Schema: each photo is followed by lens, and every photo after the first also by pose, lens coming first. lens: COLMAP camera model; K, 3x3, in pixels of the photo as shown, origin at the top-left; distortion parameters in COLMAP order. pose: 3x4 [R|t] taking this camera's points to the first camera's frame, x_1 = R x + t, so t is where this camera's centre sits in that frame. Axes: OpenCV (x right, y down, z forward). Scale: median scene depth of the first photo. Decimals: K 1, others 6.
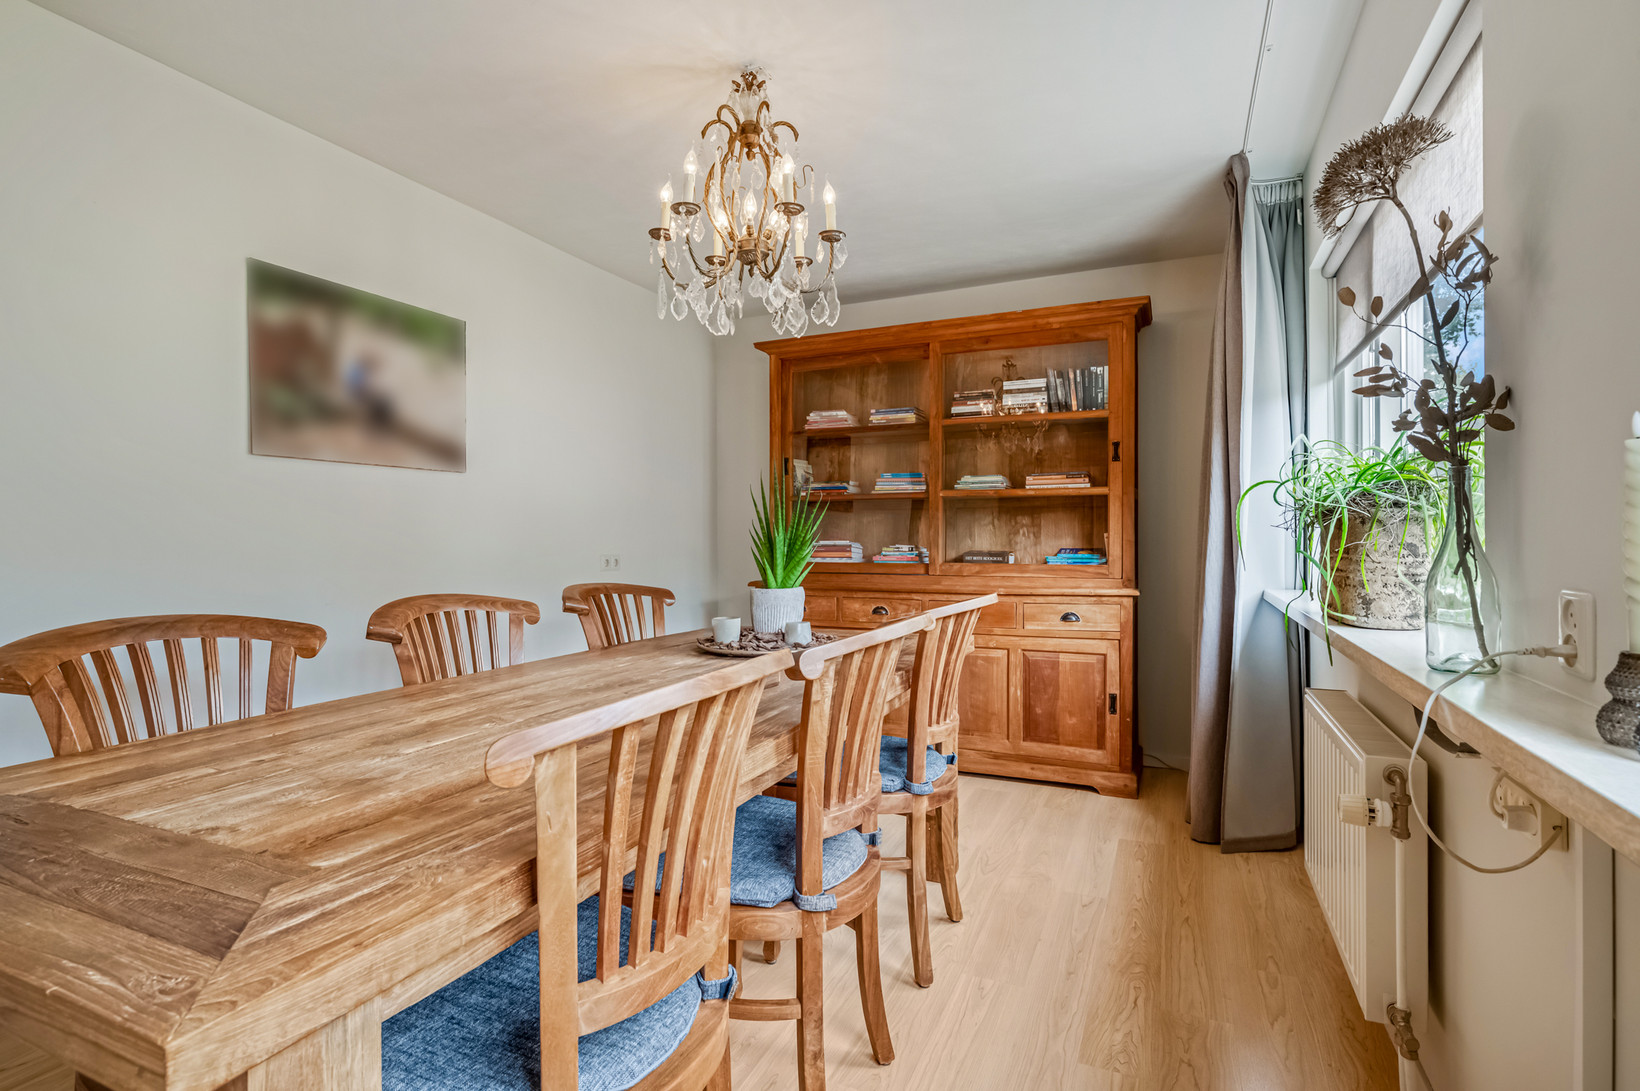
lens RADIAL K [[793.3, 0, 813.7], [0, 793.3, 541.7], [0, 0, 1]] dist [-0.000670, -0.000050]
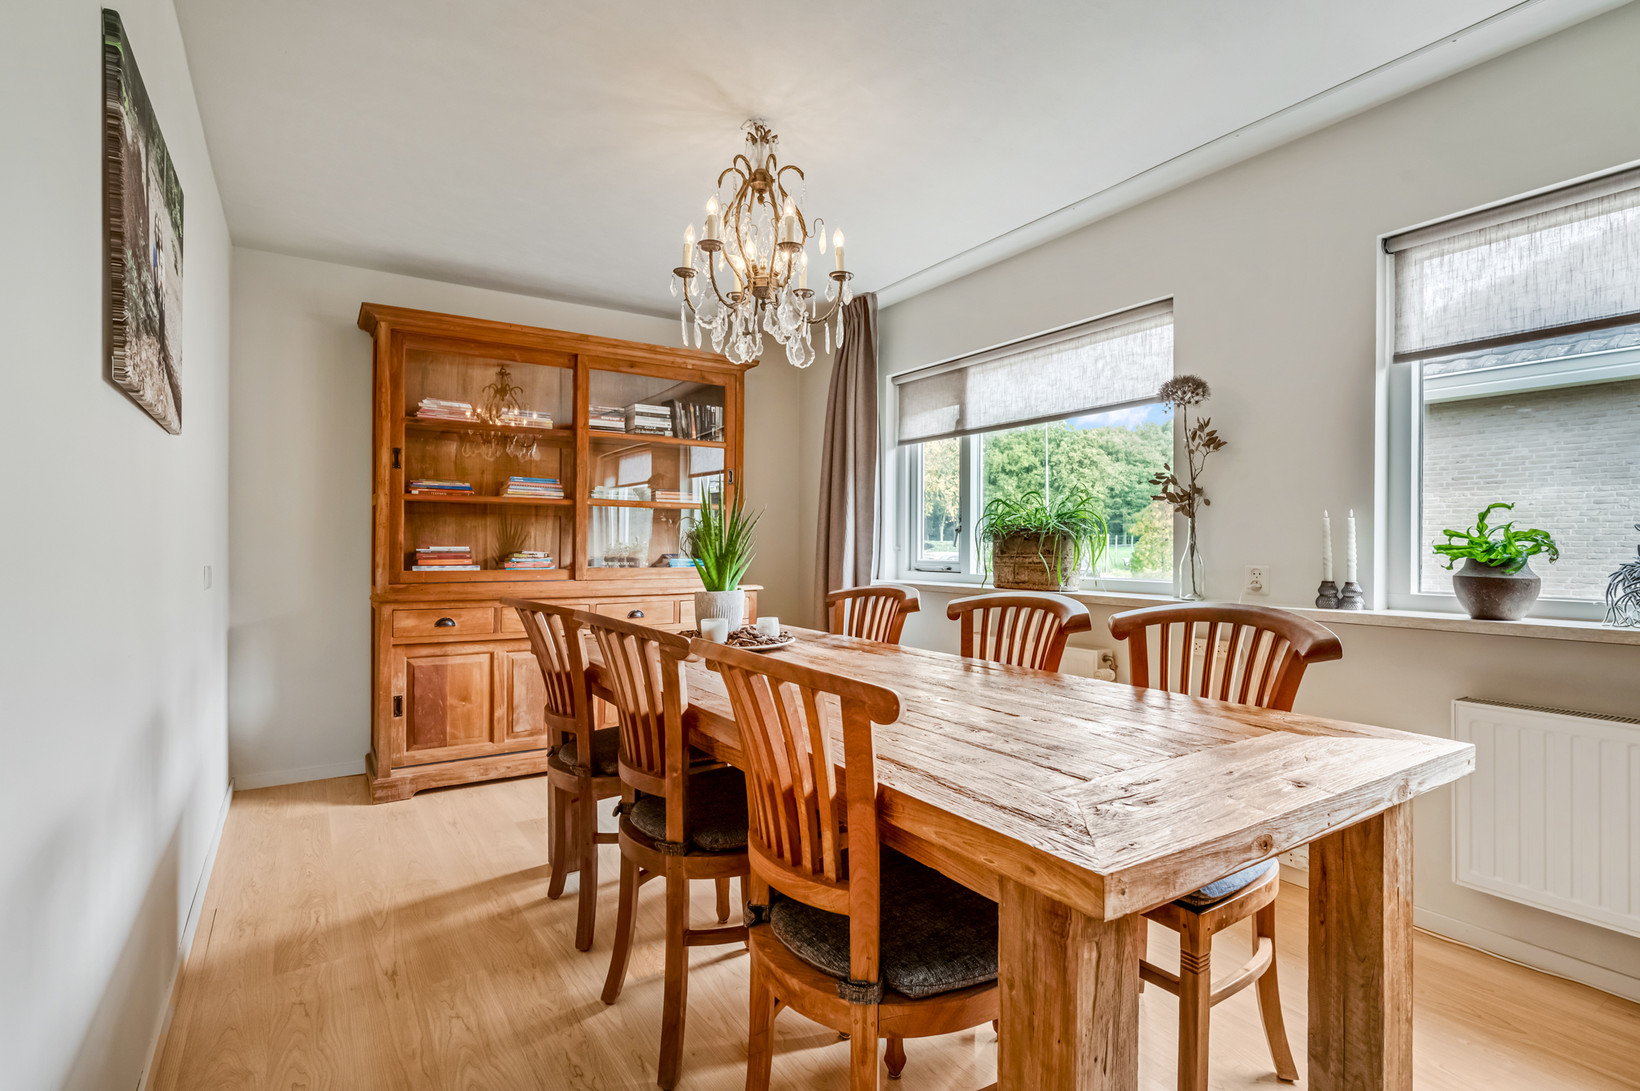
lens RADIAL K [[793.3, 0, 813.3], [0, 793.3, 544.2], [0, 0, 1]] dist [-0.000670, -0.000050]
pose [[0.529122, 0.002752, 0.848541, -0.555857], [0.001057, 0.999992, -0.003902, 0.000000], [-0.848545, 0.002961, 0.529115, 0.193409]]
